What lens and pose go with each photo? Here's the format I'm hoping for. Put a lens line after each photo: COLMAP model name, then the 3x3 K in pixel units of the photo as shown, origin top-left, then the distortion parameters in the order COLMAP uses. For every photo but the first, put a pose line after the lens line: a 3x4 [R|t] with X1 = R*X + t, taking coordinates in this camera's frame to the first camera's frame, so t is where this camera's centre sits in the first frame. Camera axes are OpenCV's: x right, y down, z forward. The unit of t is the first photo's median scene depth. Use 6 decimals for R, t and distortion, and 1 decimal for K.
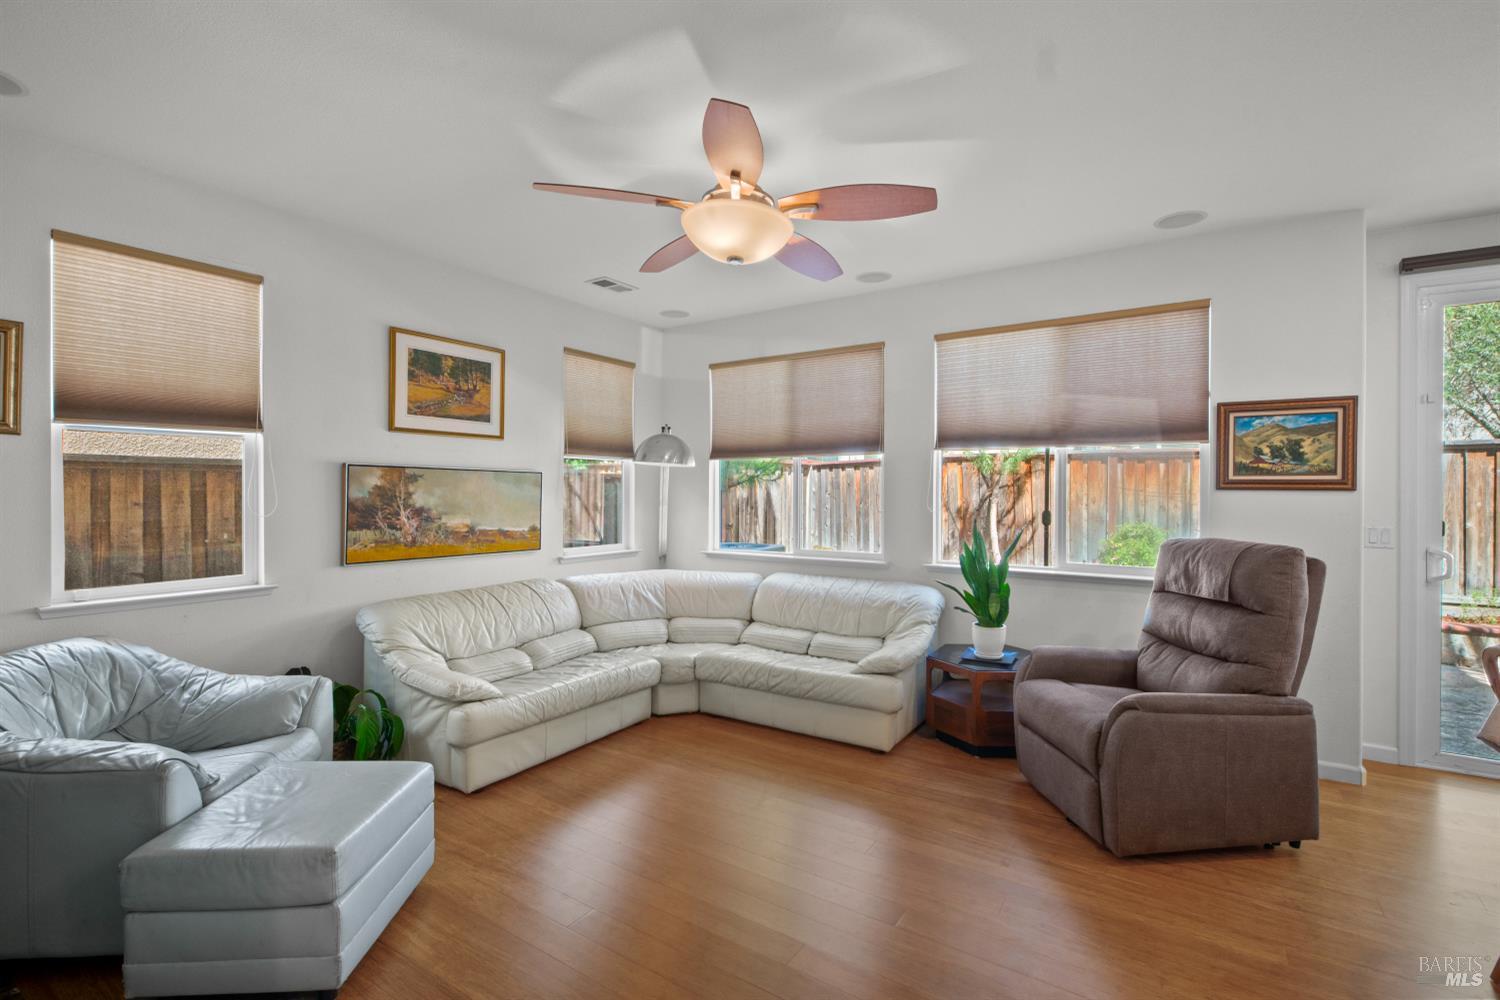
lens RADIAL K [[676.4, 0, 767.0], [0, 676.4, 496.0], [0, 0, 1]] dist [0.002219, -0.004241]
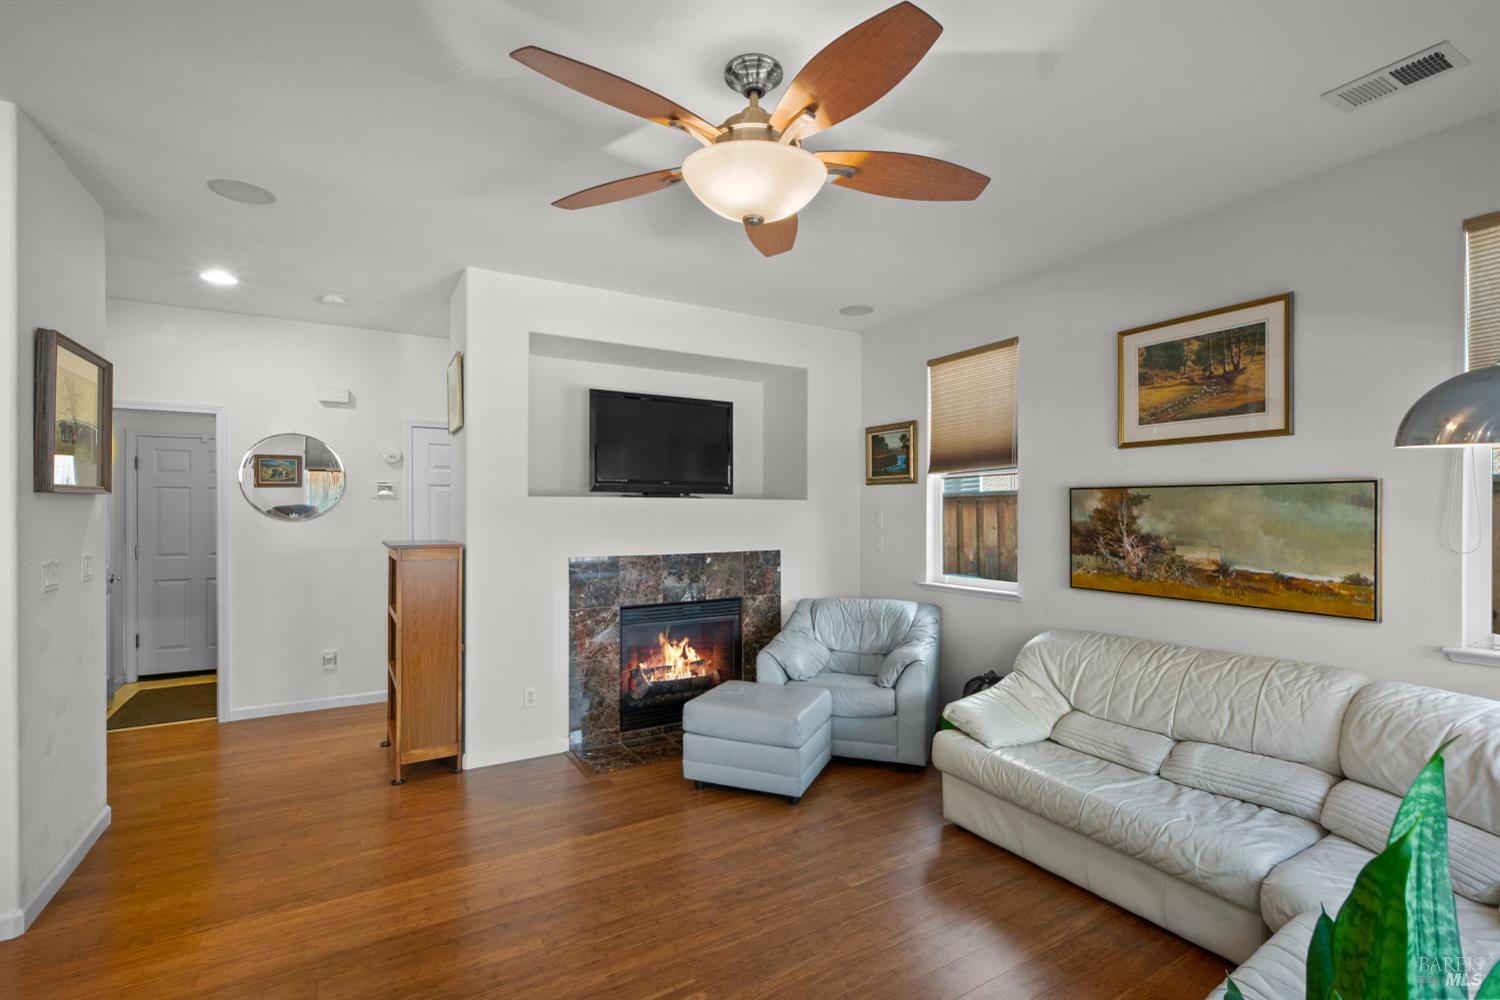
lens RADIAL K [[676.4, 0, 749.5], [0, 676.4, 513.9], [0, 0, 1]] dist [0.002715, -0.000083]
pose [[-0.448923, -0.001876, -0.893569, 0.450619], [-0.006249, 0.999980, 0.001040, -0.006100], [0.893549, 0.006051, -0.448925, 0.925598]]
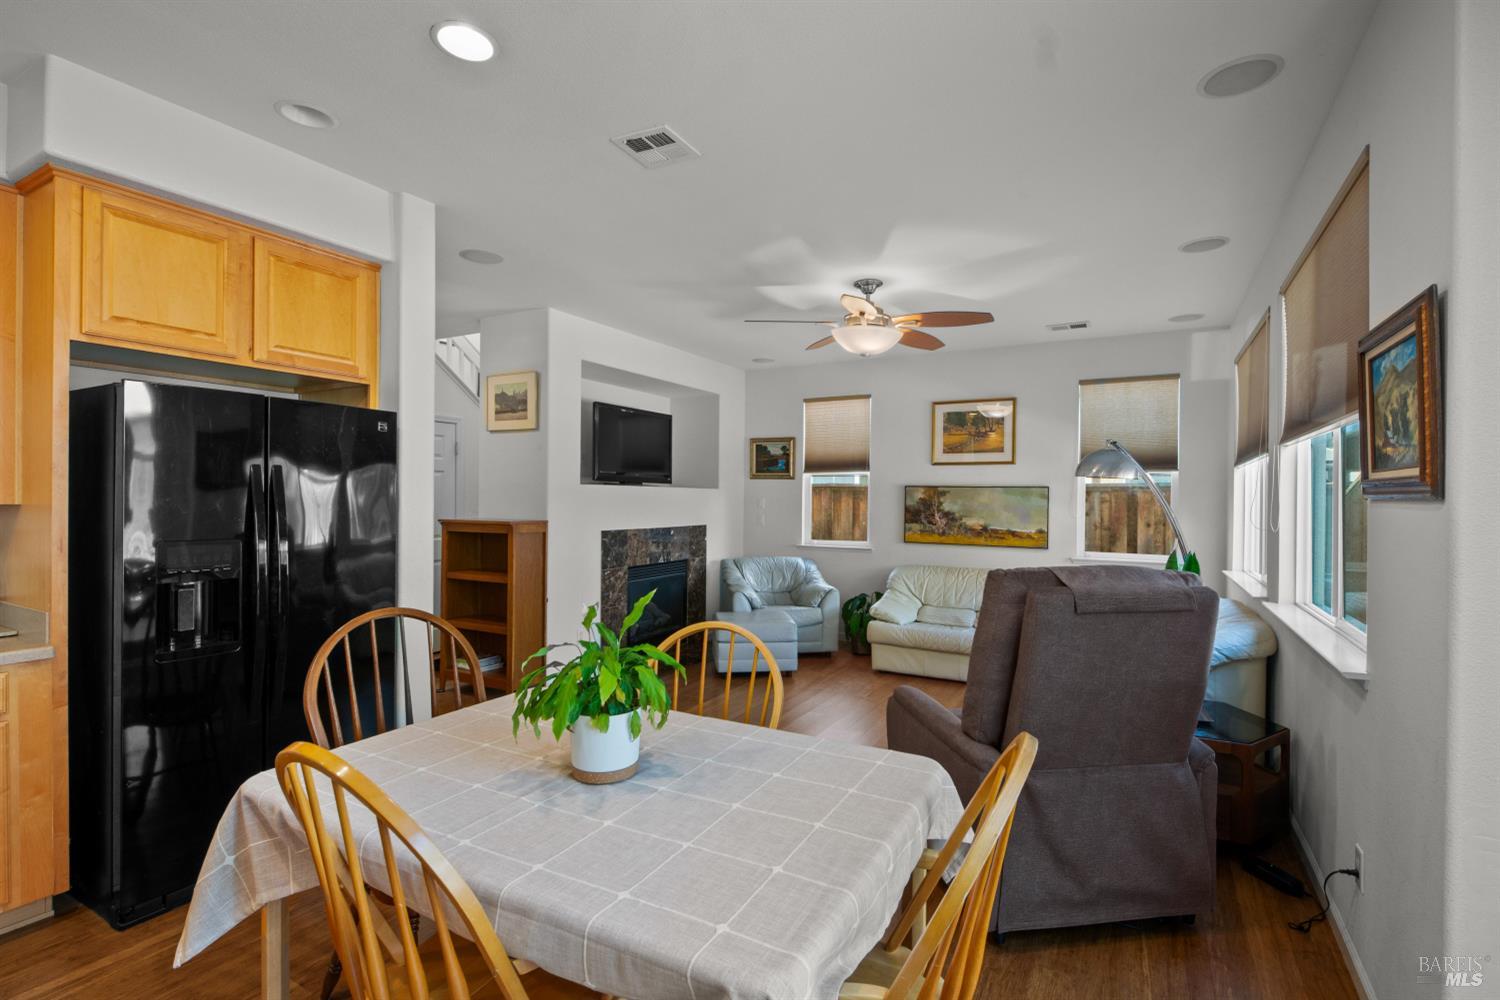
lens RADIAL K [[696.7, 0, 750.3], [0, 696.7, 500.6], [0, 0, 1]] dist [0.000548, -0.000410]
pose [[0.054734, 0.000360, -0.998501, 1.078544], [-0.014581, 0.999894, -0.000439, -0.001524], [0.998394, 0.014583, 0.054734, 0.443166]]
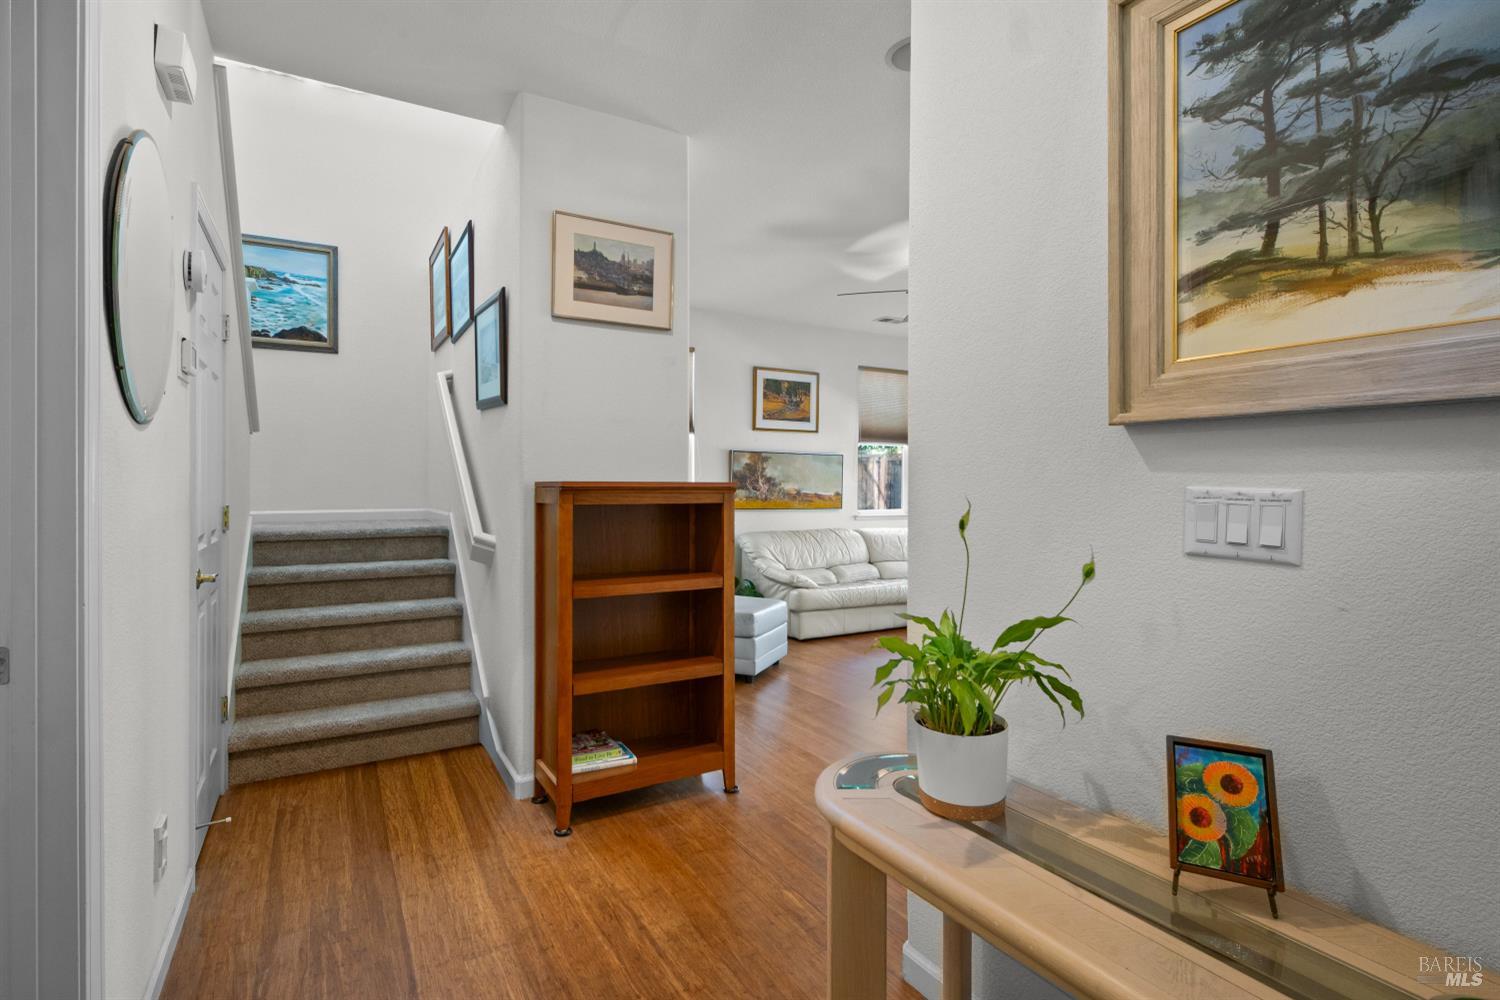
lens RADIAL K [[726.5, 0, 710.3], [0, 726.5, 486.9], [0, 0, 1]] dist [0.000369, -0.000239]
pose [[0.874362, 0.000075, -0.485274, 0.197060], [-0.002757, 0.999985, -0.004813, 0.047950], [0.485266, 0.005546, 0.874349, -0.564896]]
